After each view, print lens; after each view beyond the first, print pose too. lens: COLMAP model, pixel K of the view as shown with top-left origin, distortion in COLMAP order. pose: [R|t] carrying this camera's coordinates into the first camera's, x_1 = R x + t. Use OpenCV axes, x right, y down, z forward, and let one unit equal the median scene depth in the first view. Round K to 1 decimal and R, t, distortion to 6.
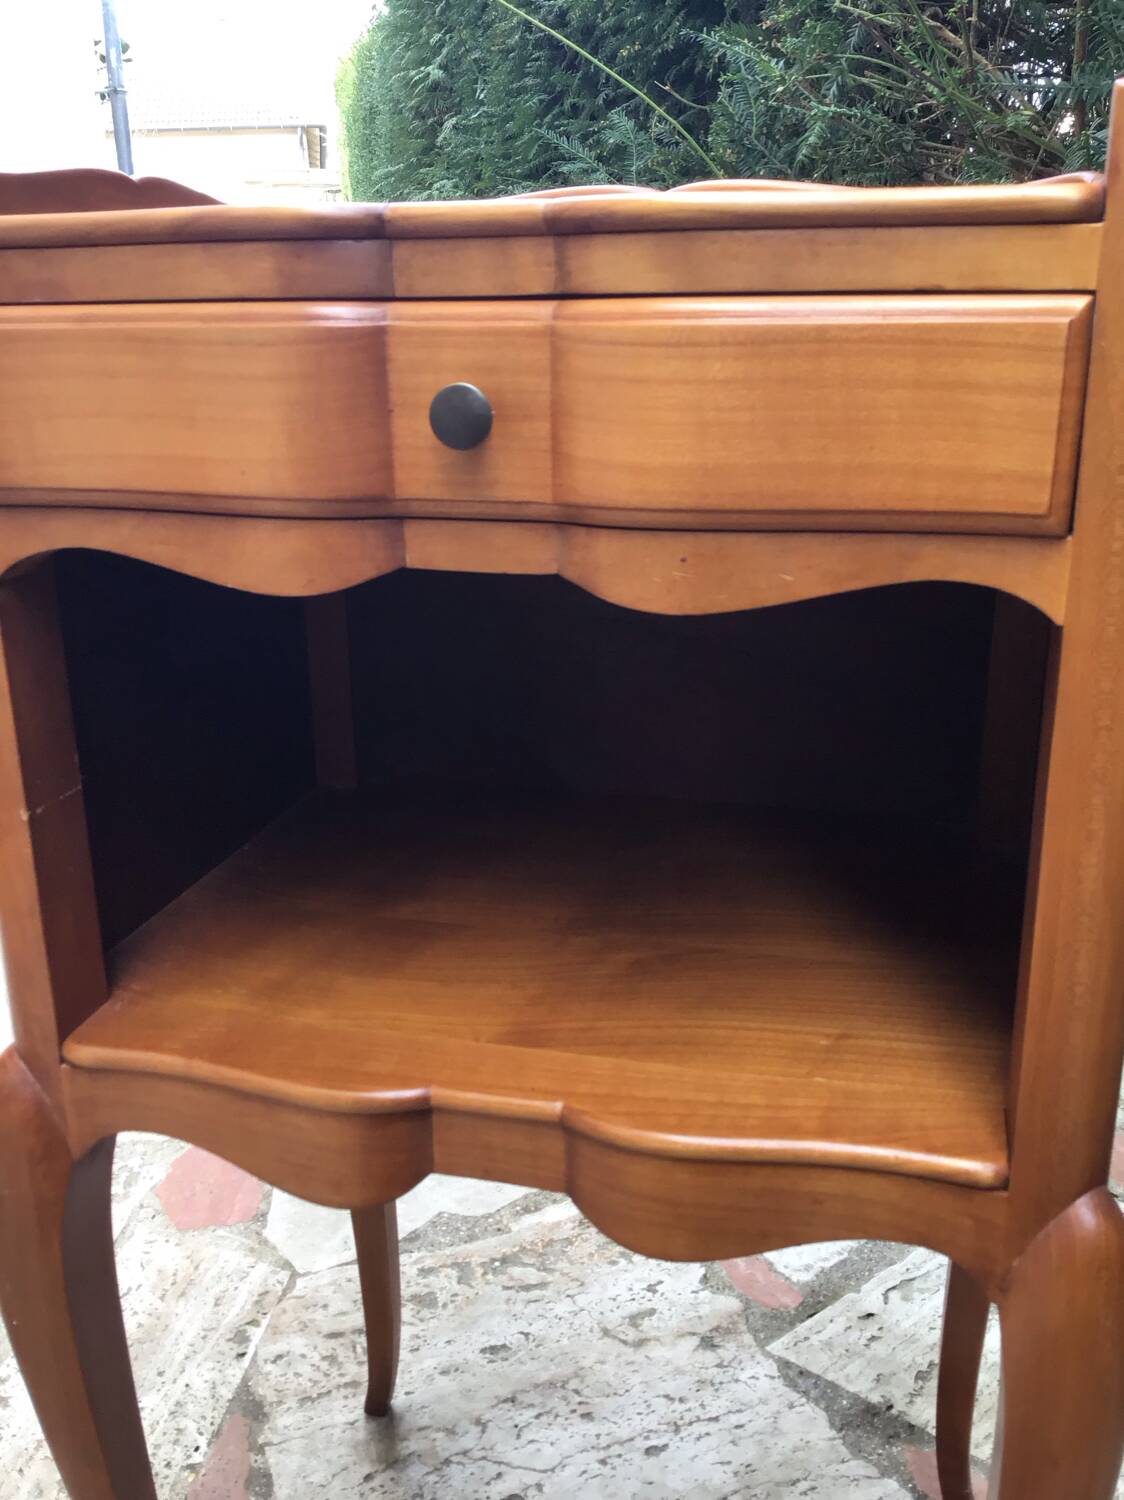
lens RADIAL K [[1356.5, 0, 556.5], [0, 1356.5, 742.8], [0, 0, 1]] dist [0.103087, -0.203394]
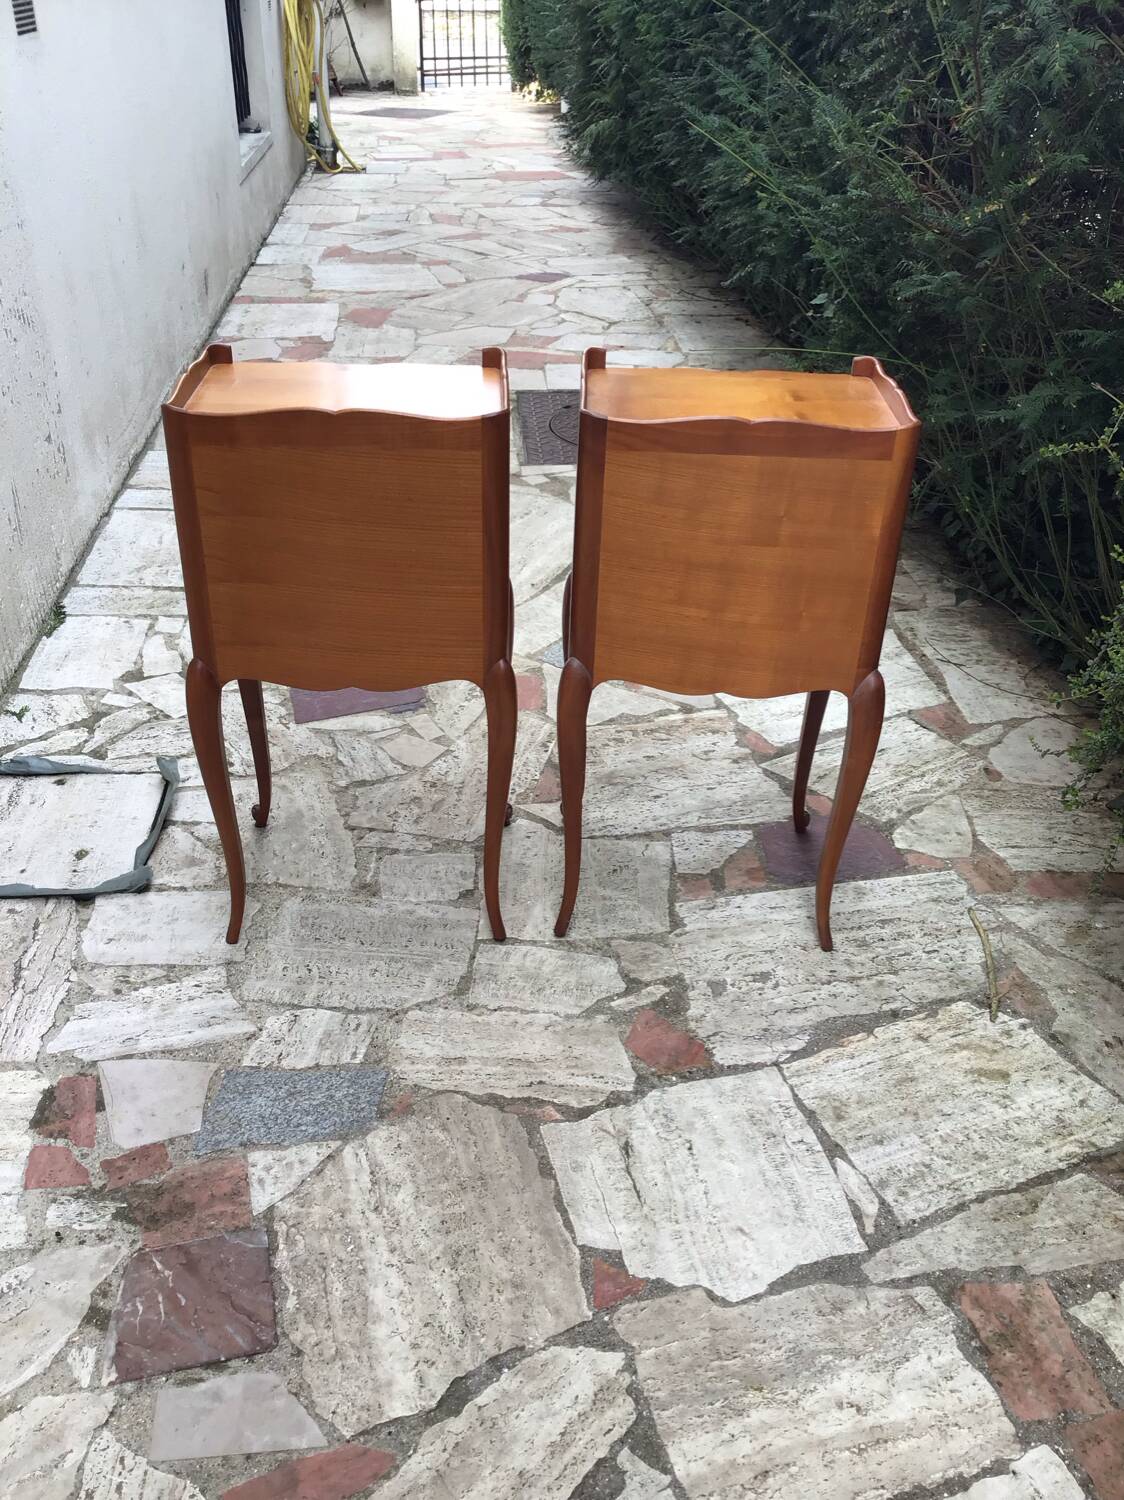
lens RADIAL K [[1356.5, 0, 560.2], [0, 1356.5, 736.7], [0, 0, 1]] dist [0.103087, -0.203394]
pose [[0.995677, 0.079993, -0.047198, -0.096020], [-0.067939, 0.973768, 0.217162, -0.118758], [0.063332, -0.213017, 0.974994, -1.458265]]
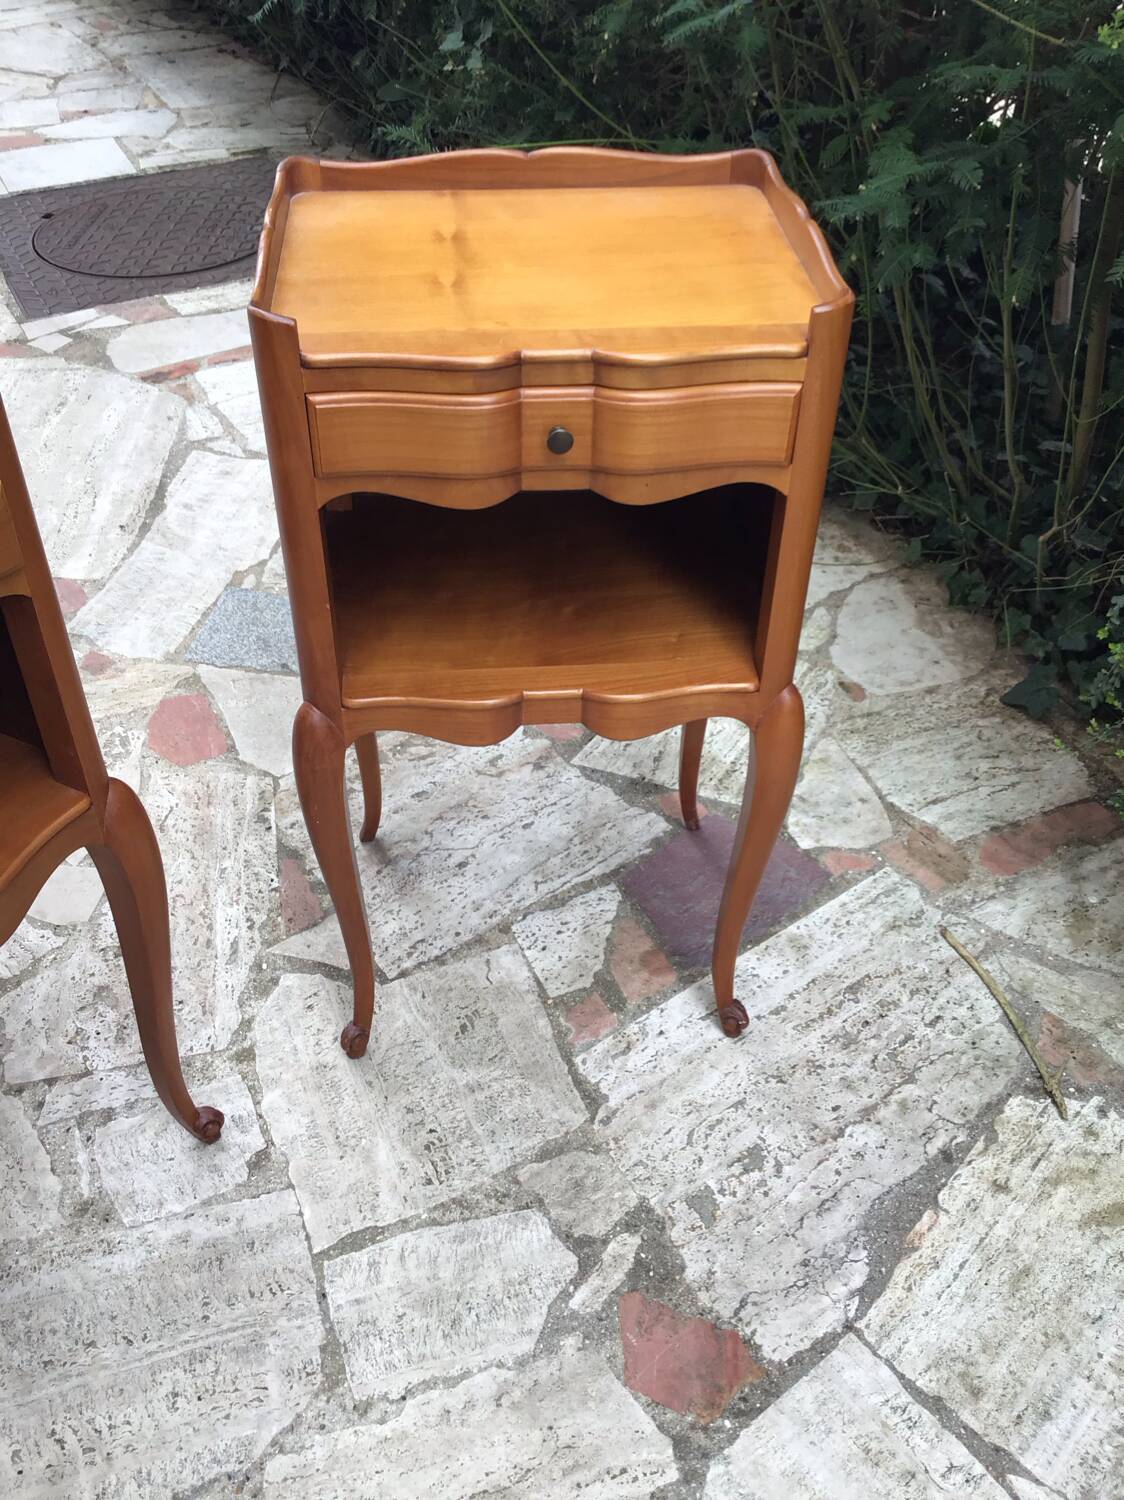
lens RADIAL K [[1356.5, 0, 560.8], [0, 1356.5, 743.0], [0, 0, 1]] dist [0.103087, -0.203394]
pose [[0.945469, -0.190876, 0.263920, -0.325672], [0.071626, 0.912299, 0.403213, -0.292868], [-0.317738, -0.362322, 0.876222, -0.525136]]
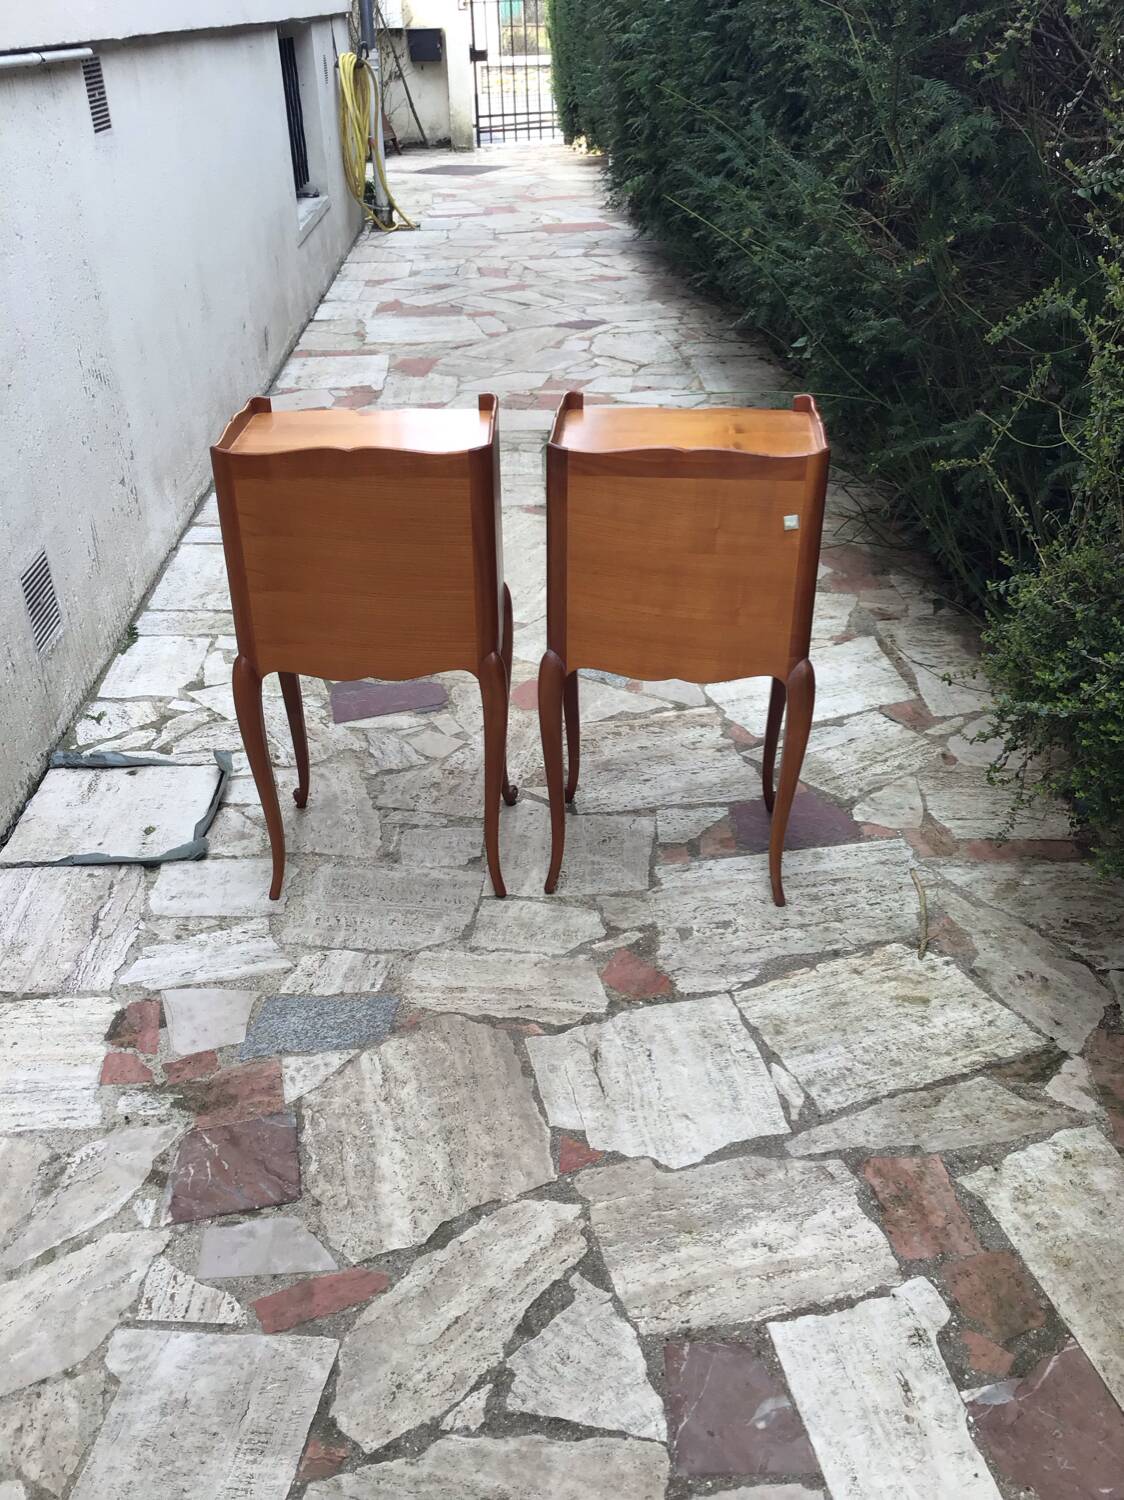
lens RADIAL K [[1358.5, 0, 558.7], [0, 1358.5, 736.3], [0, 0, 1]] dist [0.101382, -0.192083]
pose [[0.992623, 0.066321, -0.101493, 0.069341], [-0.045876, 0.980336, 0.191930, -0.109000], [0.112227, -0.185858, 0.976147, -1.809605]]
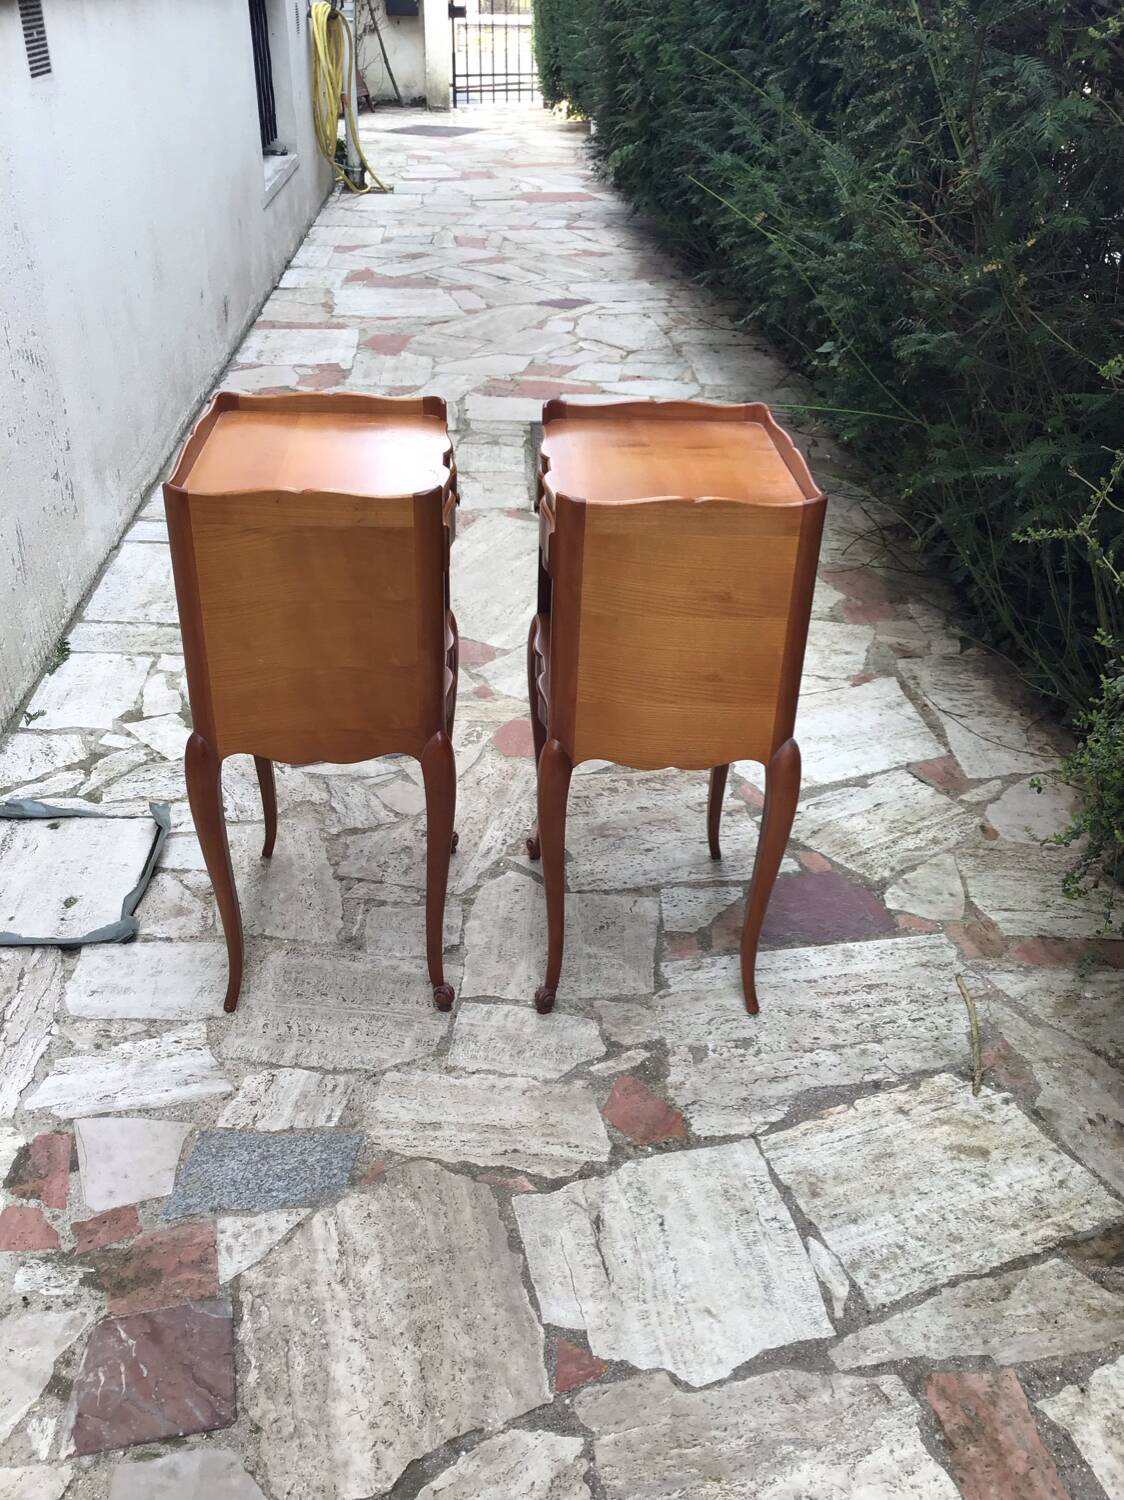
lens RADIAL K [[1358.5, 0, 558.9], [0, 1358.5, 738.5], [0, 0, 1]] dist [0.101382, -0.192083]
pose [[0.993082, 0.095599, -0.068183, -0.041182], [-0.079112, 0.973818, 0.213120, -0.197026], [0.086772, -0.206251, 0.974644, -1.436141]]
